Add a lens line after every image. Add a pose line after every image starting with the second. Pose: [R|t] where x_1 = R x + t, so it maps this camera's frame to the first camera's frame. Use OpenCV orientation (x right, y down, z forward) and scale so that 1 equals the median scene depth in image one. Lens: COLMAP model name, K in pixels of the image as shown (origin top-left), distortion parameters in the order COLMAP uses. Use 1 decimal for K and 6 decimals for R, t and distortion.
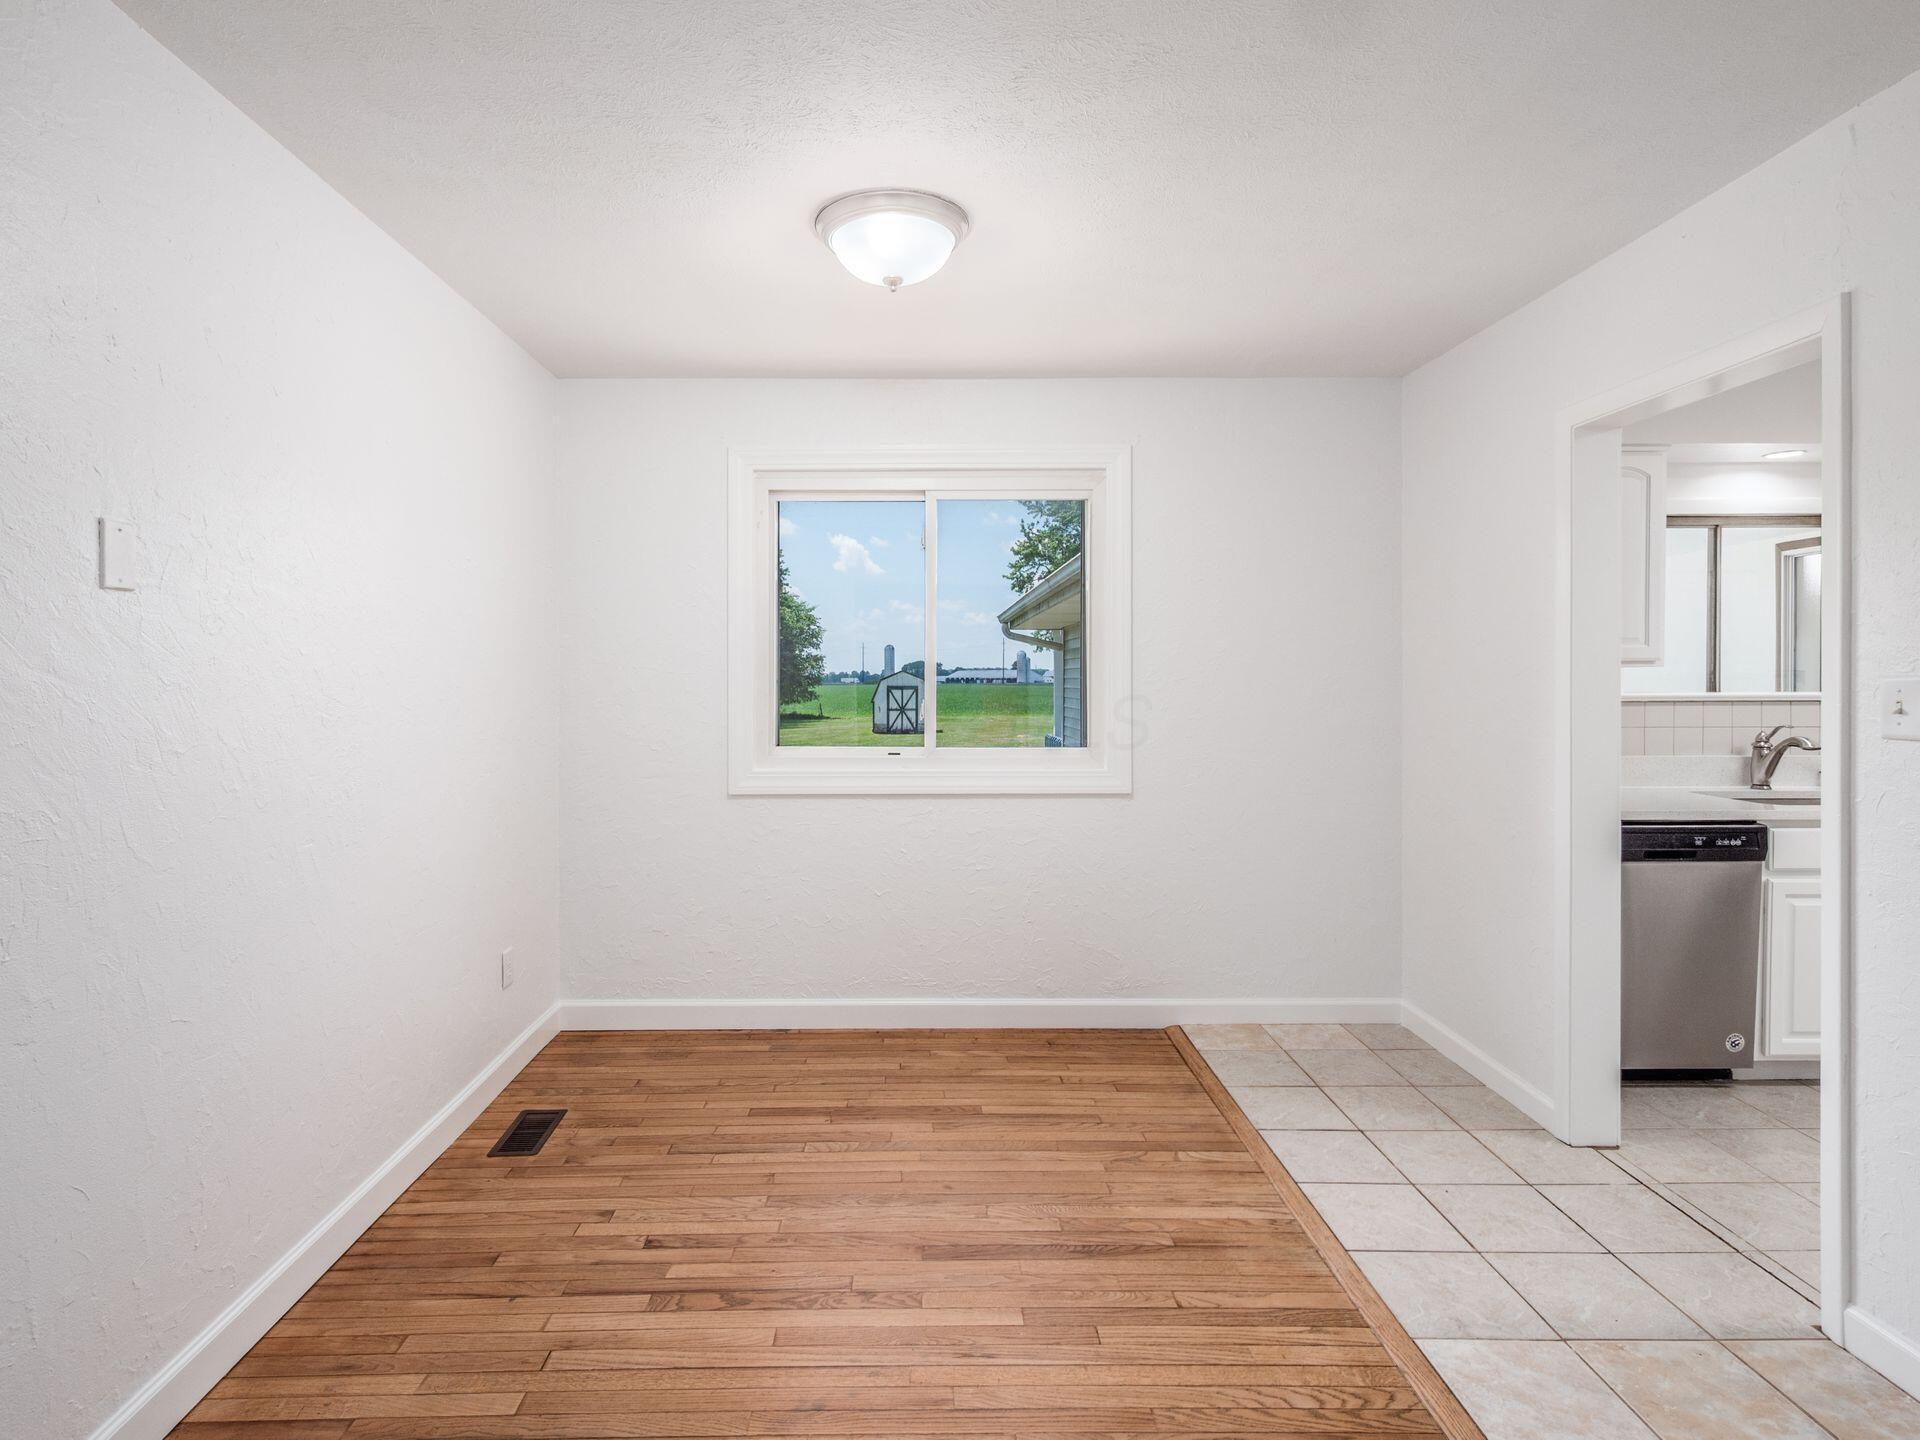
lens RADIAL K [[999.6, 0, 912.0], [0, 999.6, 677.8], [0, 0, 1]] dist [-0.000857, 0.000707]
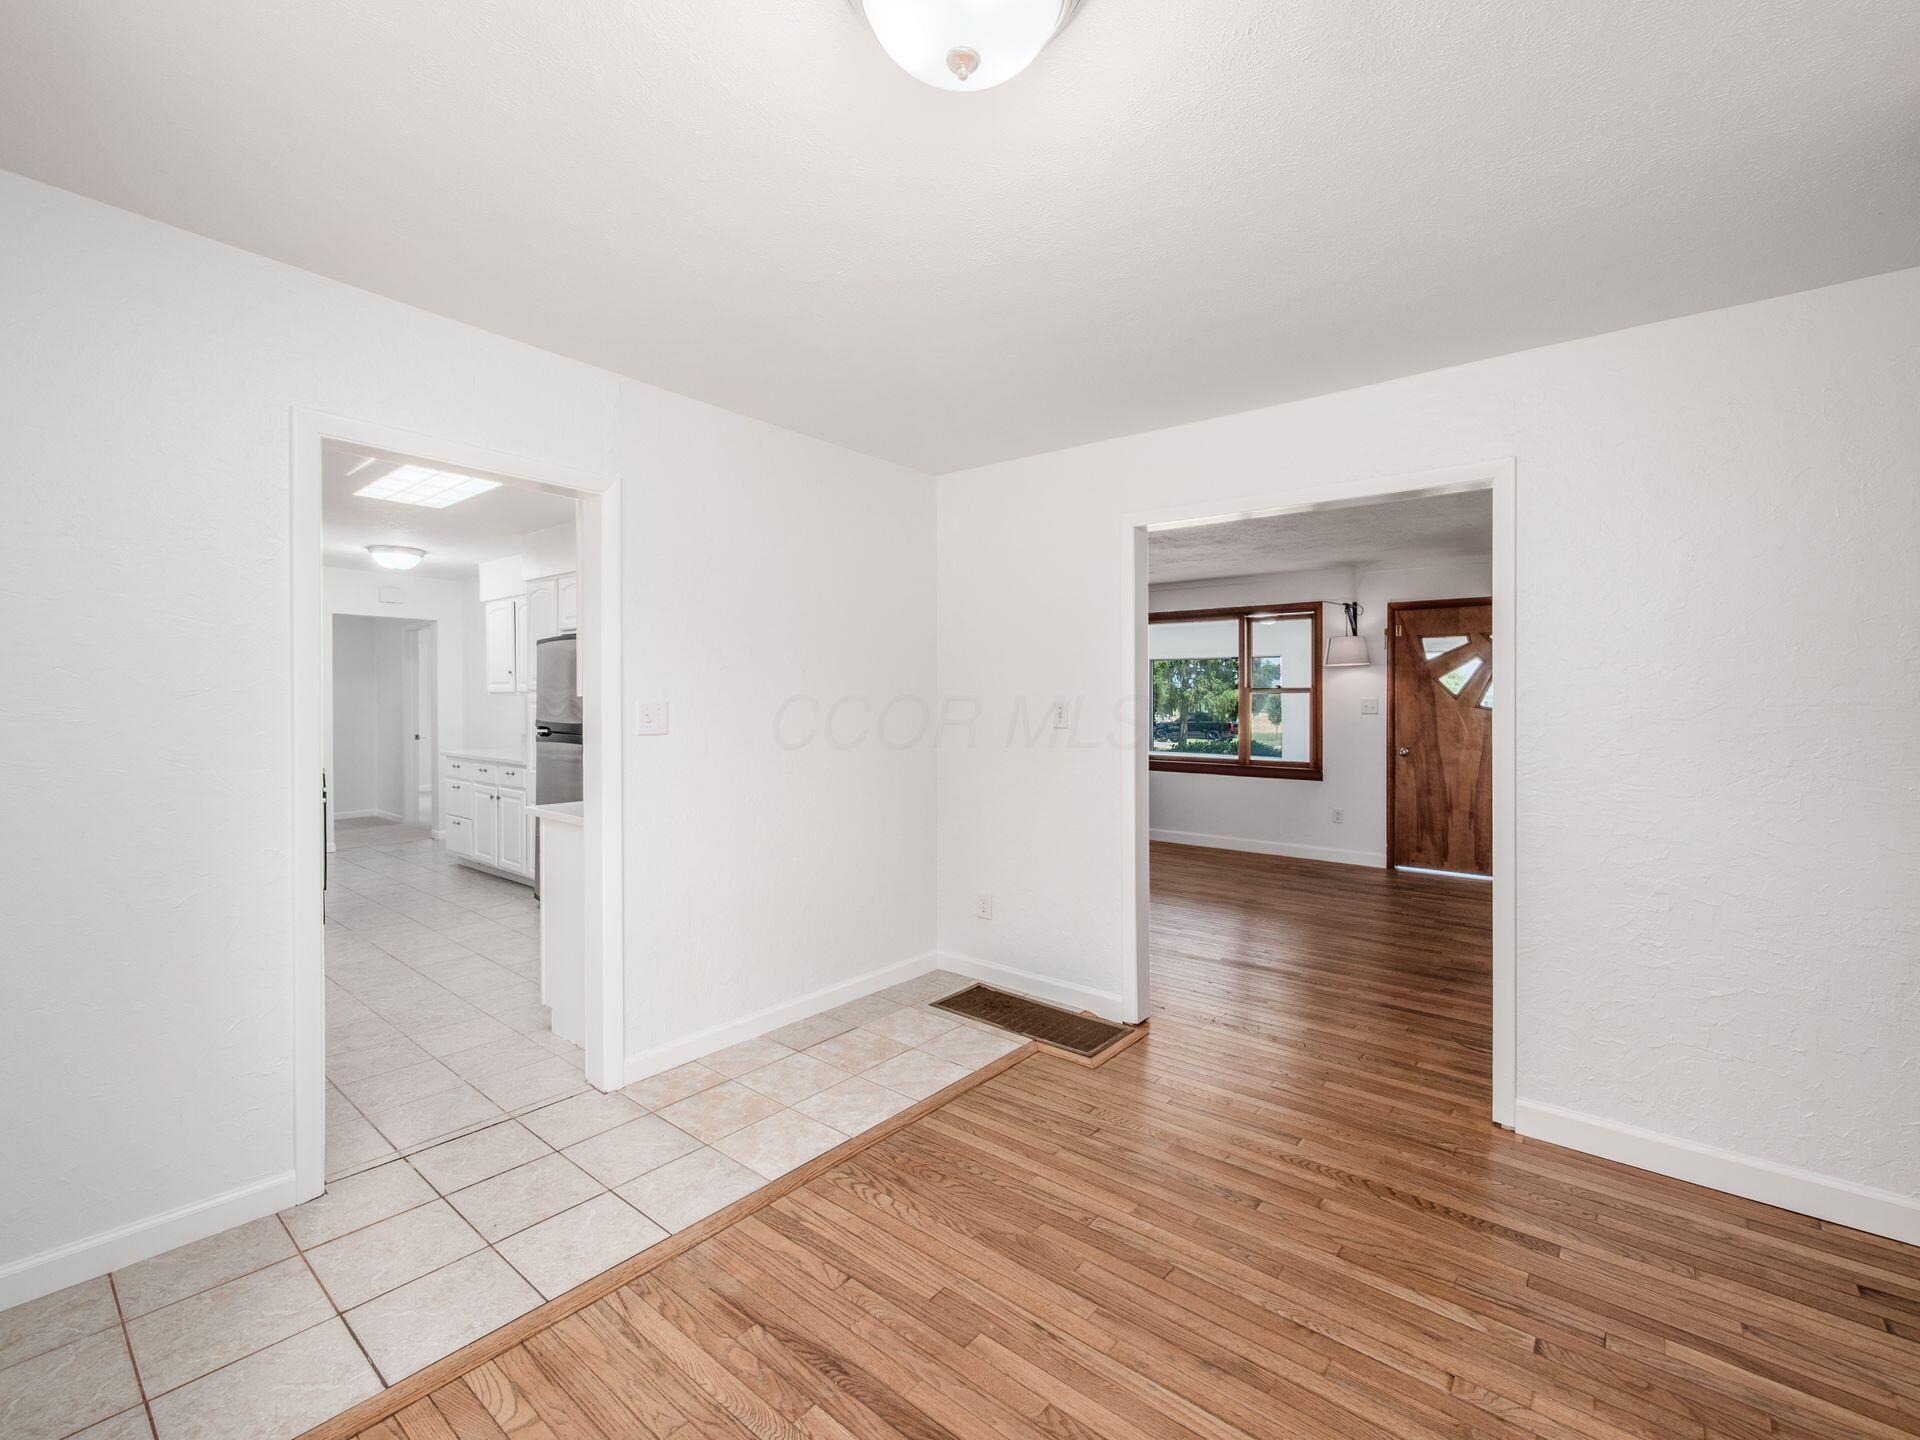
lens RADIAL K [[836.1, 0, 950.1], [0, 836.1, 721.3], [0, 0, 1]] dist [-0.009759, 0.000060]
pose [[-0.771655, -0.018672, 0.635767, -0.306468], [-0.005446, 0.999726, 0.022751, -0.001426], [-0.636018, 0.014094, -0.771546, 1.291370]]
